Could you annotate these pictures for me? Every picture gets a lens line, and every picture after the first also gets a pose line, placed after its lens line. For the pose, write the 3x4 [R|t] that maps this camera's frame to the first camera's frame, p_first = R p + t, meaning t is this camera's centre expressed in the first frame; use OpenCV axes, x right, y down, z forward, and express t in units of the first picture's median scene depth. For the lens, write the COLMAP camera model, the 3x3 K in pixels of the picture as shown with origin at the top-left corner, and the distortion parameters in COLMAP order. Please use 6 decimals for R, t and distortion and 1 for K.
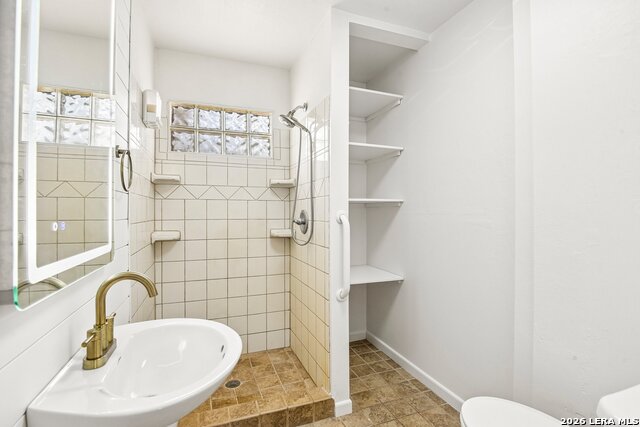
lens RADIAL K [[312.3, 0, 323.7], [0, 312.3, 211.1], [0, 0, 1]] dist [-0.009307, -0.008682]
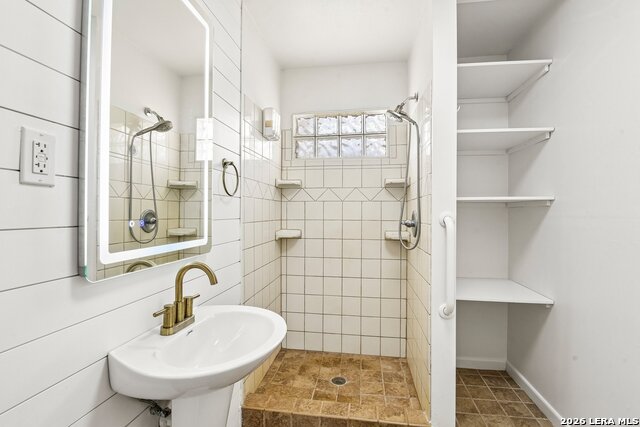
lens RADIAL K [[312.3, 0, 316.1], [0, 312.3, 211.4], [0, 0, 1]] dist [-0.009307, -0.008682]
pose [[0.858377, -0.000202, -0.513019, 0.155144], [-0.000814, 0.999998, -0.001755, -0.000617], [0.513019, 0.001924, 0.858375, 0.072522]]
